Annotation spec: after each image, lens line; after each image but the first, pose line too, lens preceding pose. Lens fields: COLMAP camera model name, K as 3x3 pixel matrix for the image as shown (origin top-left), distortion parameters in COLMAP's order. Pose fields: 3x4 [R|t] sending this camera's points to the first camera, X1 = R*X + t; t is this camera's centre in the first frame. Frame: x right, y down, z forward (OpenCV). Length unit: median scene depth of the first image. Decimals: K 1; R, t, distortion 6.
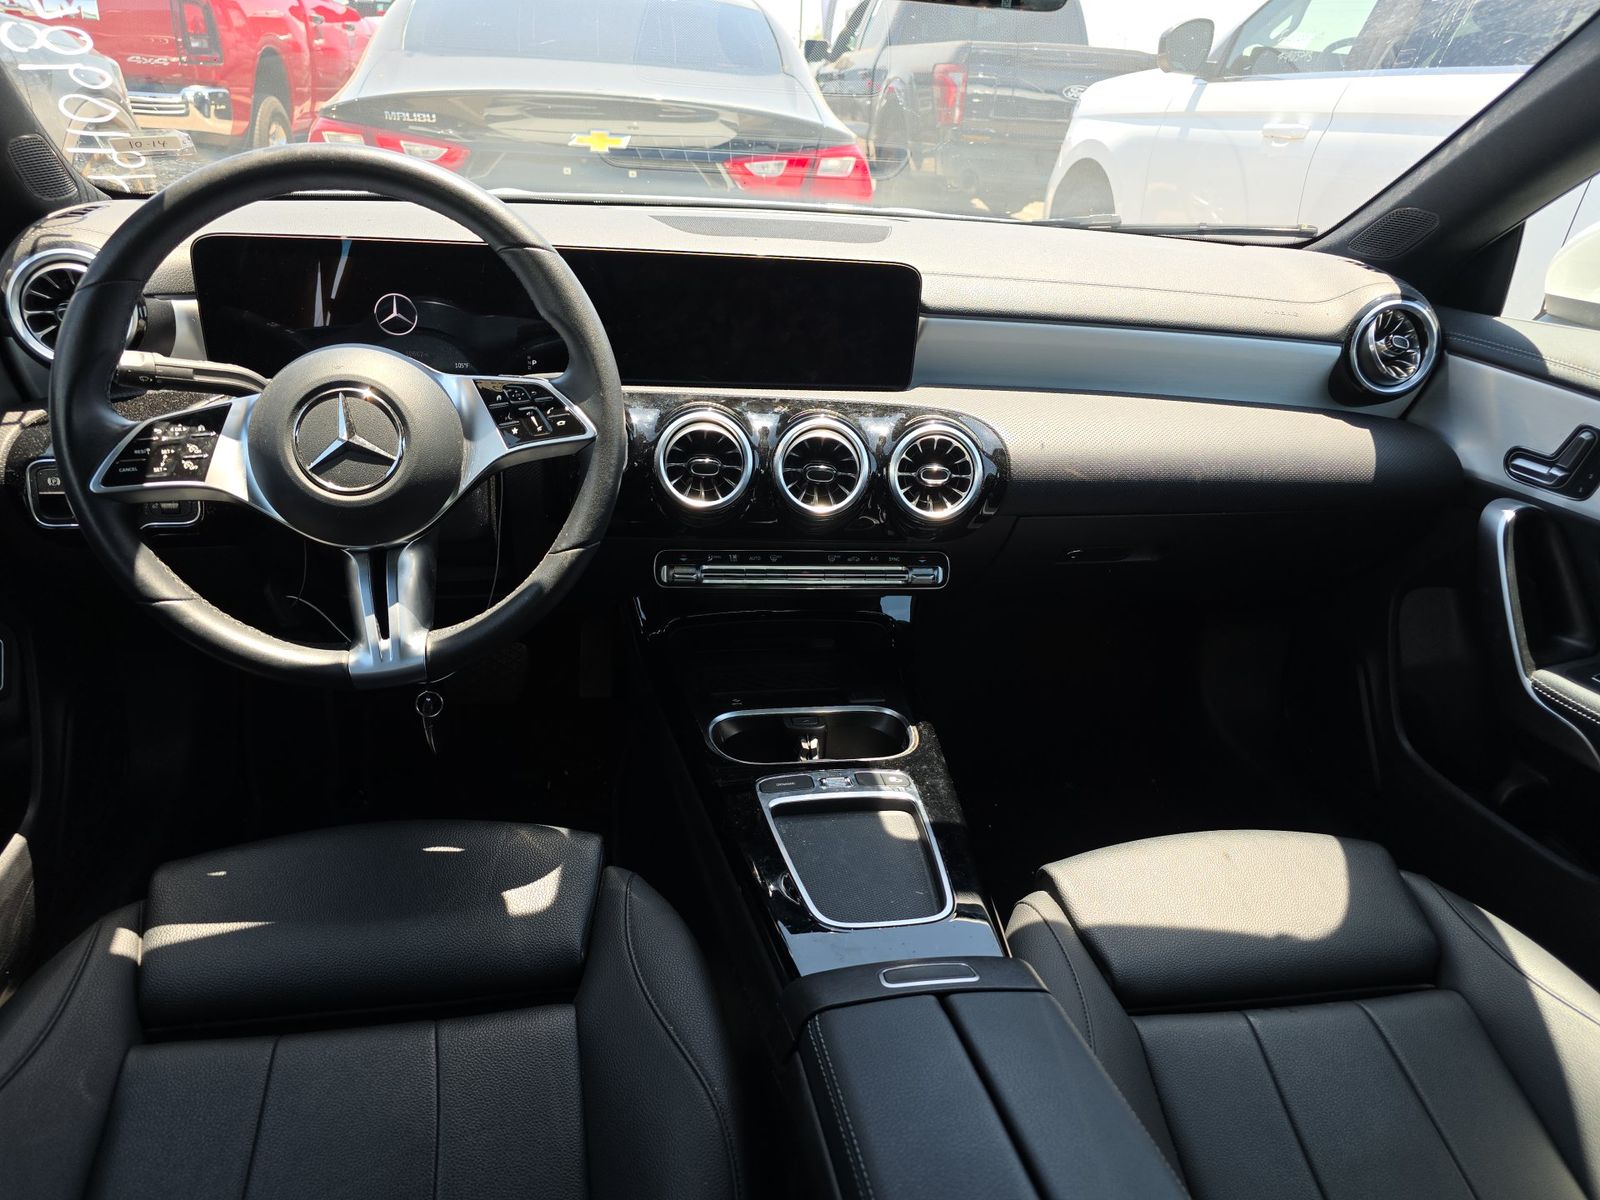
lens RADIAL K [[1073.2, 0, 798.9], [0, 1073.2, 599.6], [0, 0, 1]] dist [0.023624, 0.000988]
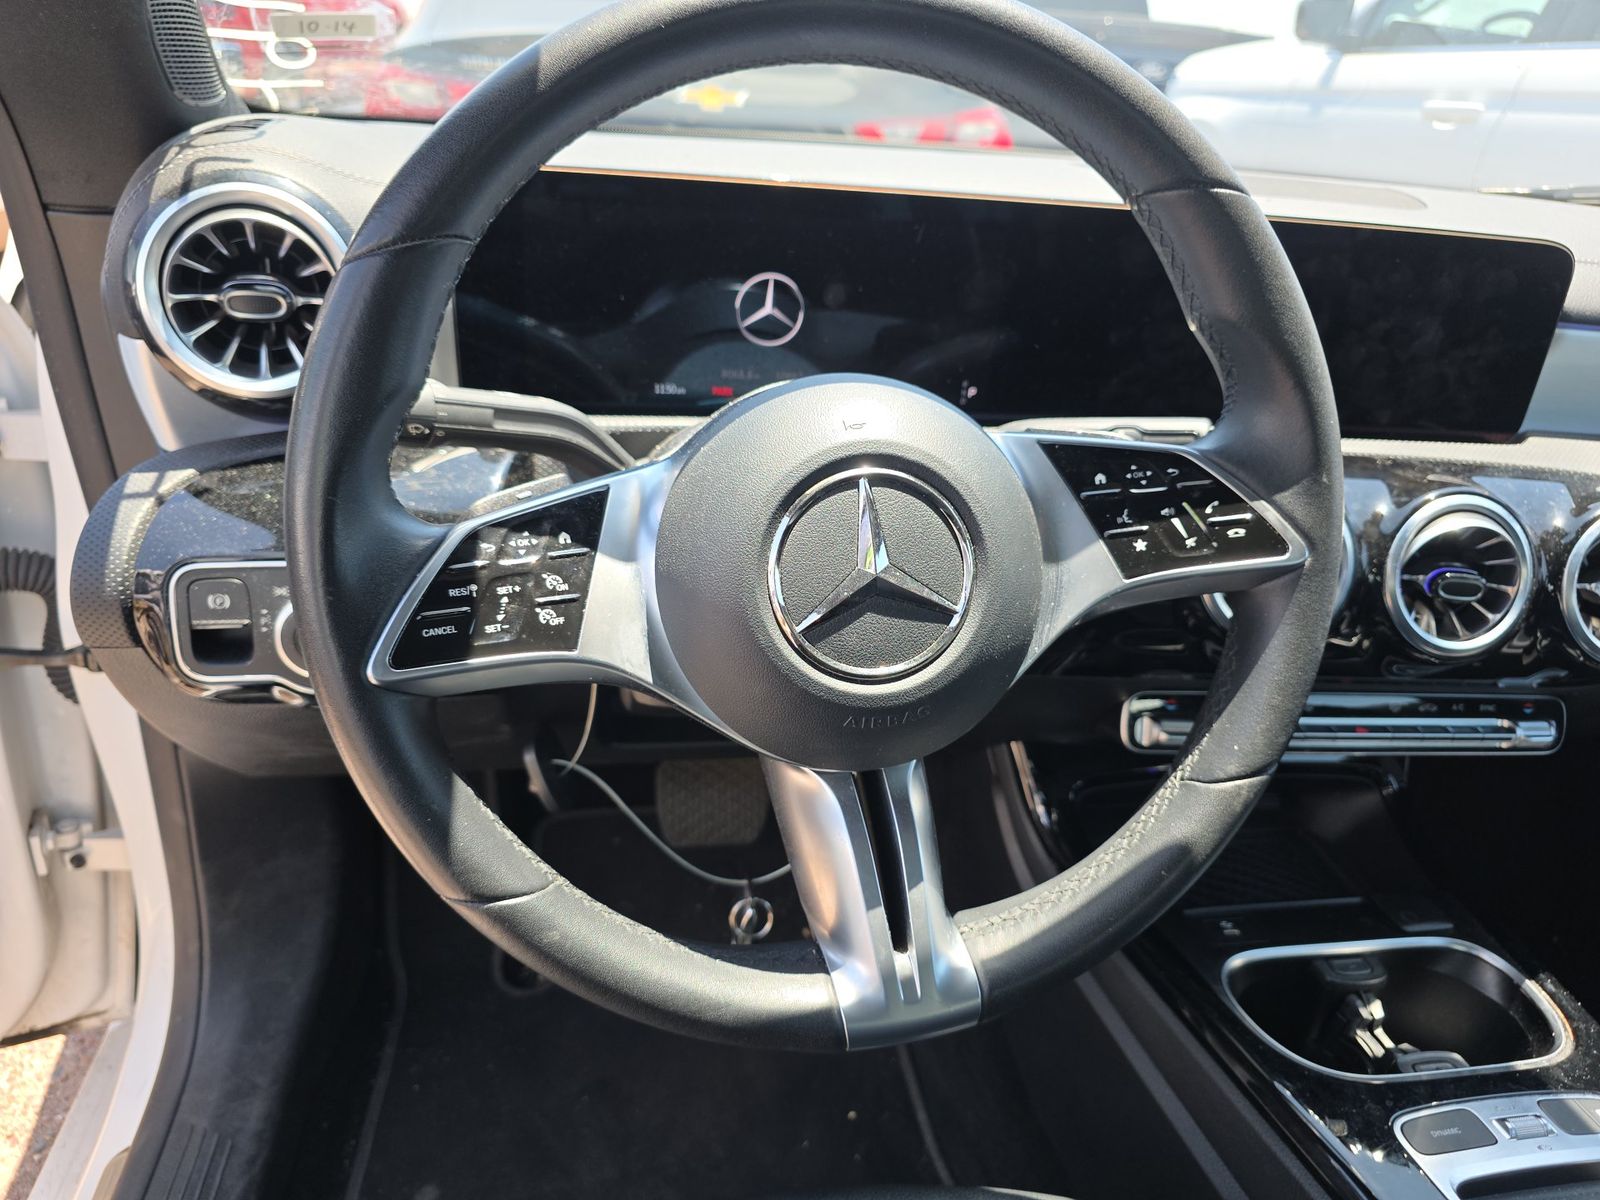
lens RADIAL K [[1073.2, 0, 801.5], [0, 1073.2, 598.4], [0, 0, 1]] dist [0.023624, 0.000988]
pose [[0.999639, 0.017342, 0.020519, -0.438269], [-0.017557, 0.999792, 0.010360, -0.133893], [-0.020335, -0.010717, 0.999736, 0.483270]]
